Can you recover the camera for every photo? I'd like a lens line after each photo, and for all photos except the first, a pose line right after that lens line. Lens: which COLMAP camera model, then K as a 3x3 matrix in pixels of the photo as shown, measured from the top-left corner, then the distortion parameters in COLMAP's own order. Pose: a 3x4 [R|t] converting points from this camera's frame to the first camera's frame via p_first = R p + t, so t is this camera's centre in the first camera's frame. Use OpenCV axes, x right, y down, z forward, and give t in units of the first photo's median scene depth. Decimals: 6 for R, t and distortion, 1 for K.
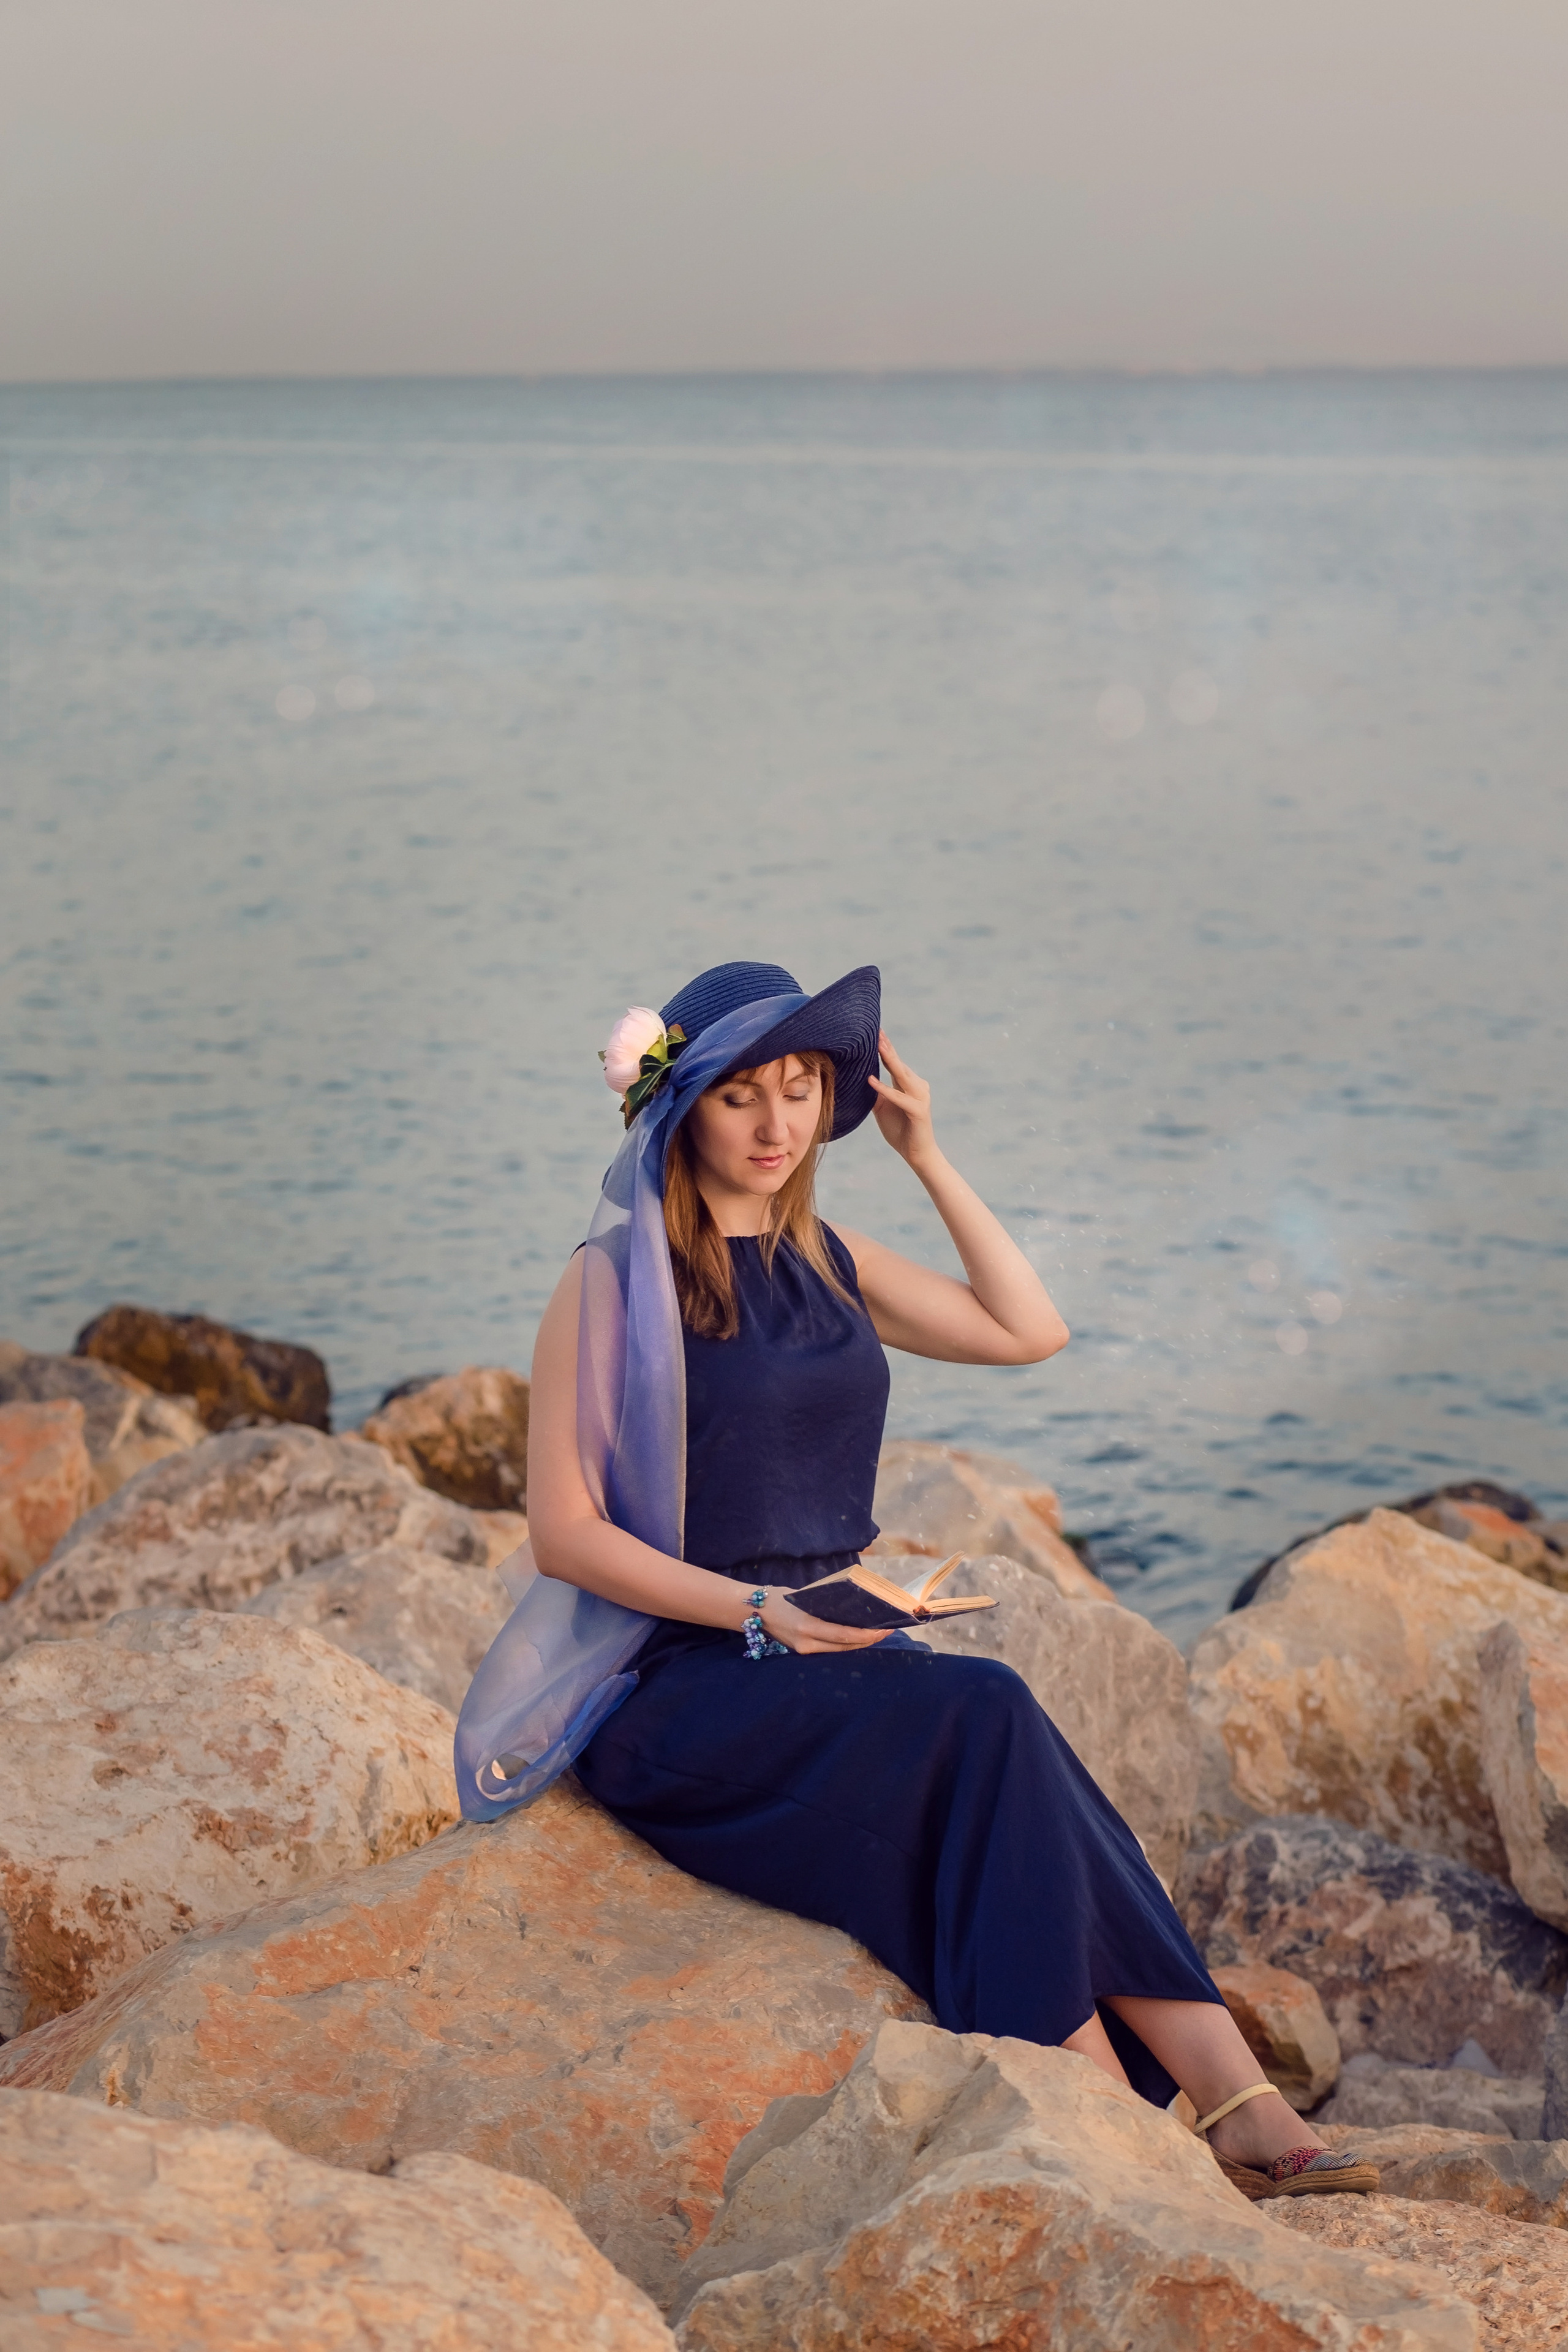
lens RADIAL K [[6388.1, 0, 784.0], [0, 6388.1, 1176.0], [0, 0, 1]] dist [-0.039055, -1.771406]
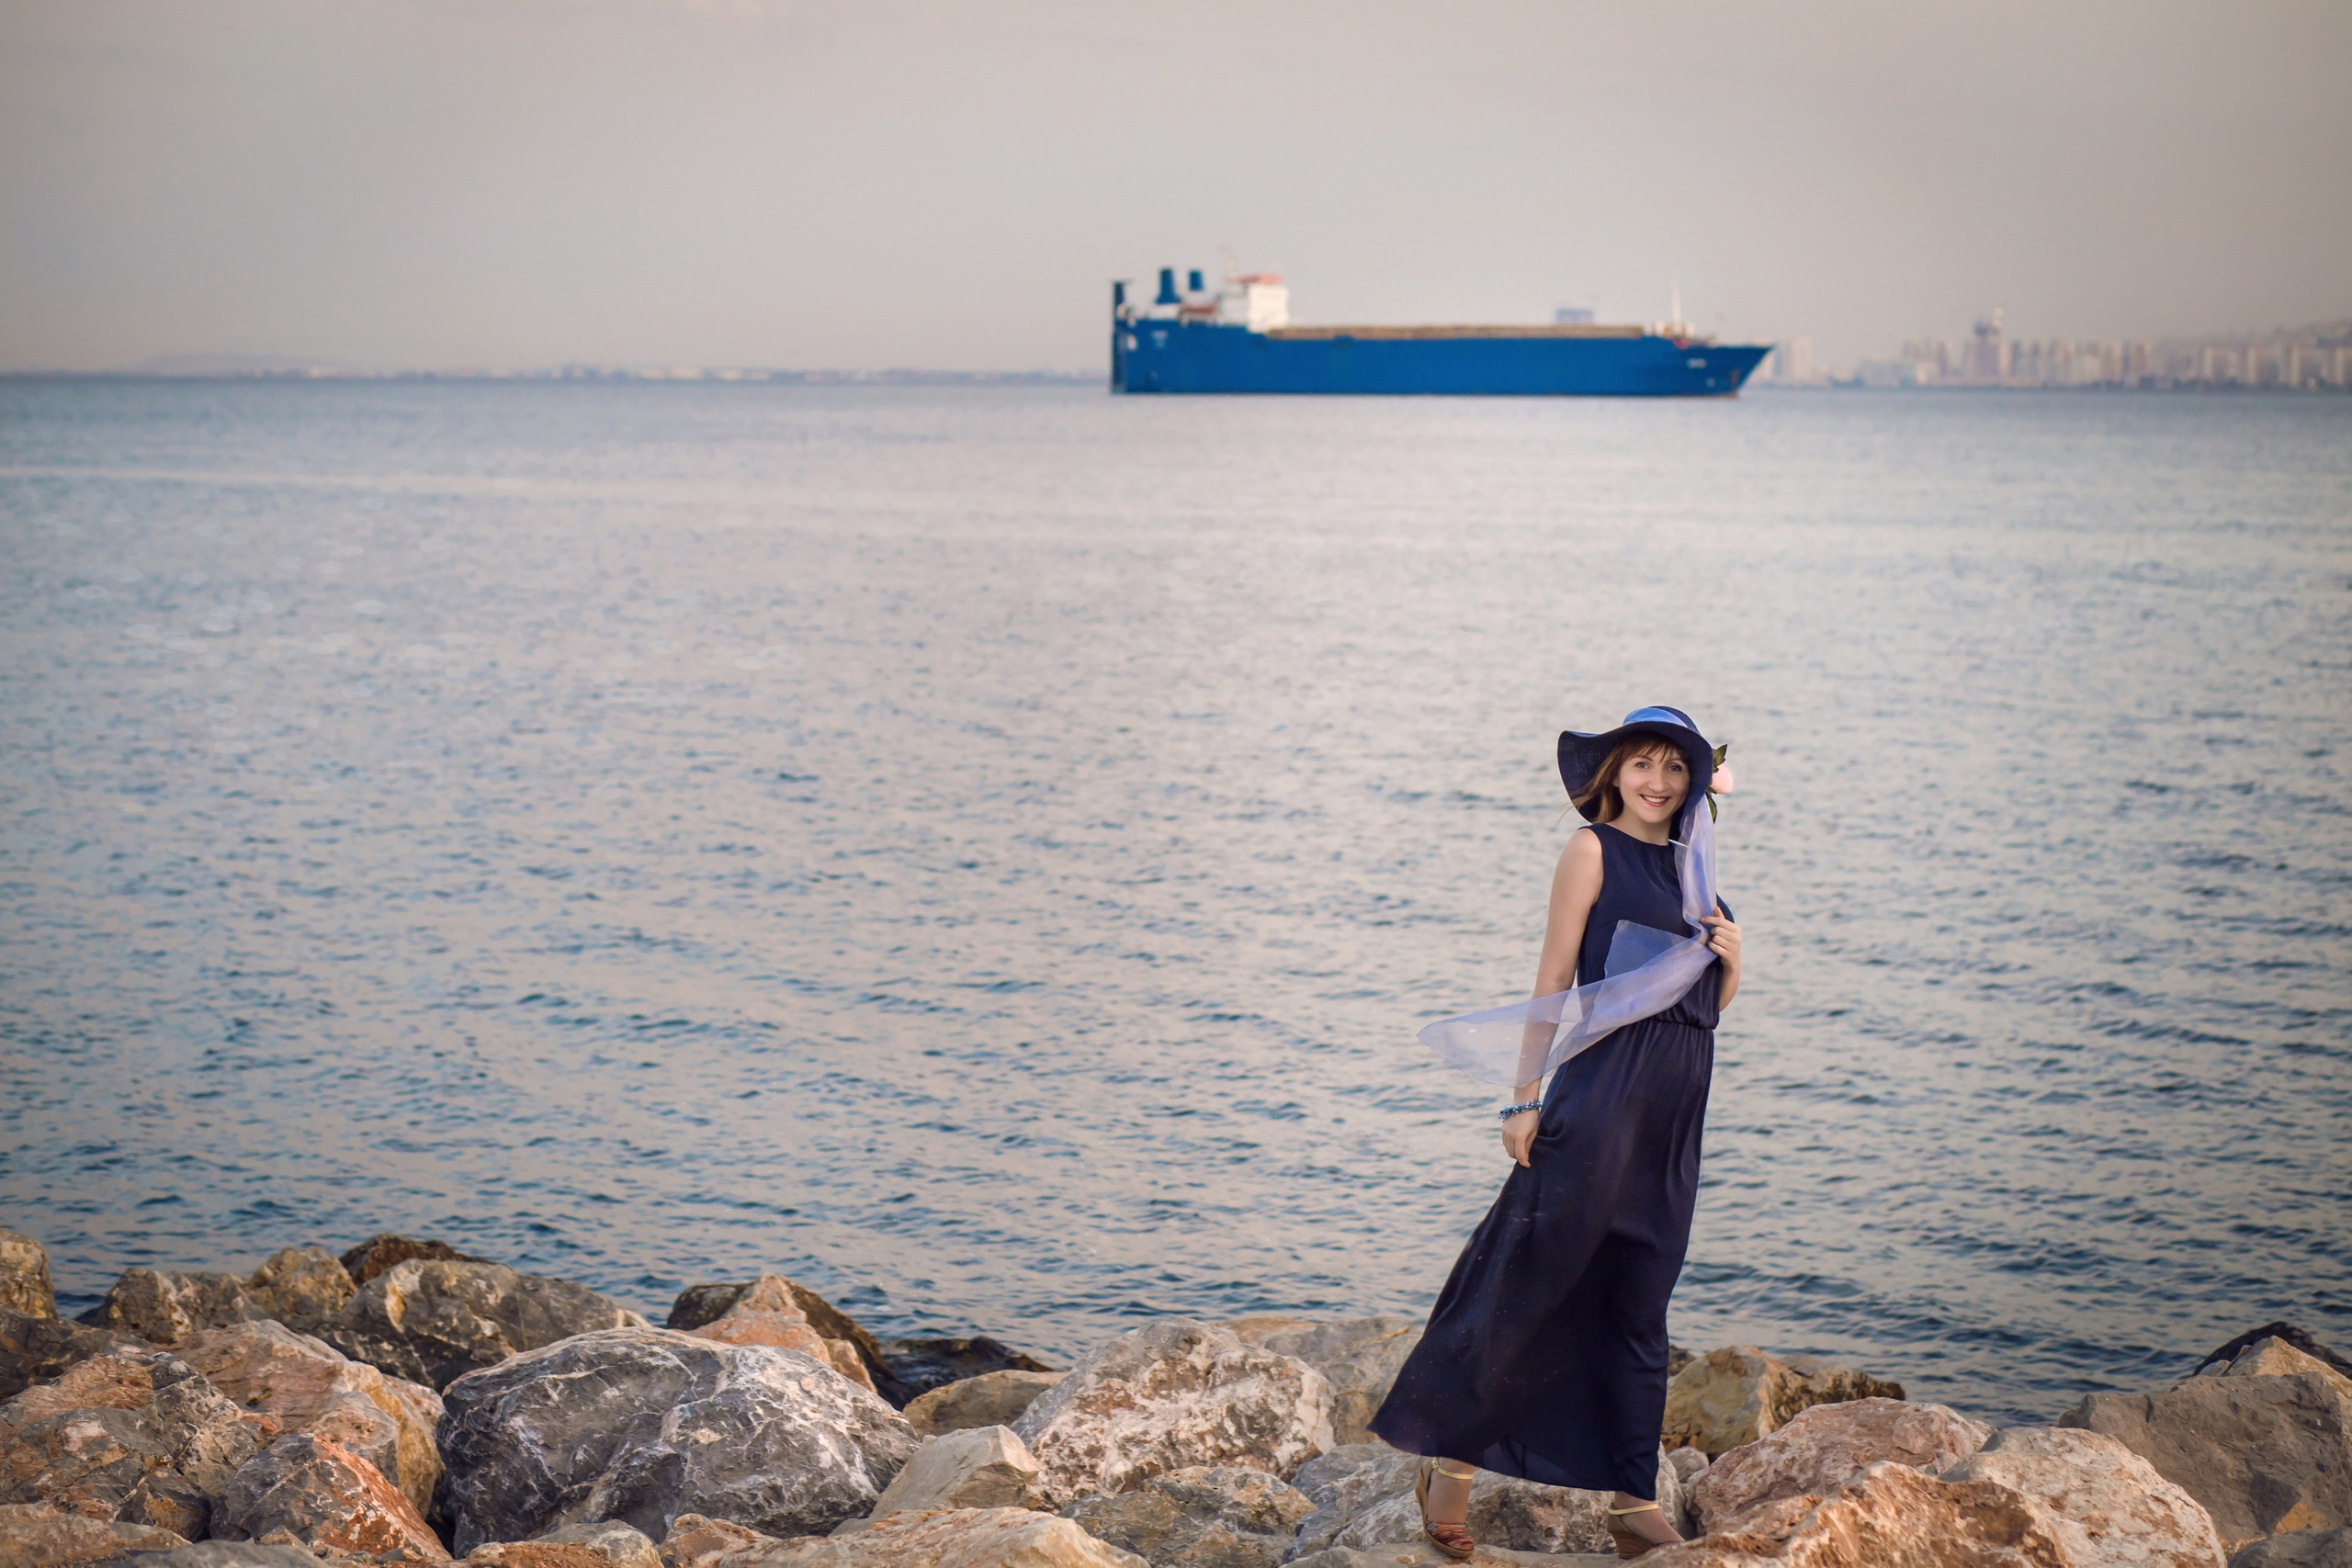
lens RADIAL K [[5626.6, 0, 1176.0], [0, 5626.6, 784.0], [0, 0, 1]] dist [-0.082507, -1.532830]
pose [[0.948692, -0.008086, 0.316098, -0.608046], [0.024919, 0.998476, -0.049246, -0.019212], [-0.315218, 0.054596, 0.947448, -0.151597]]
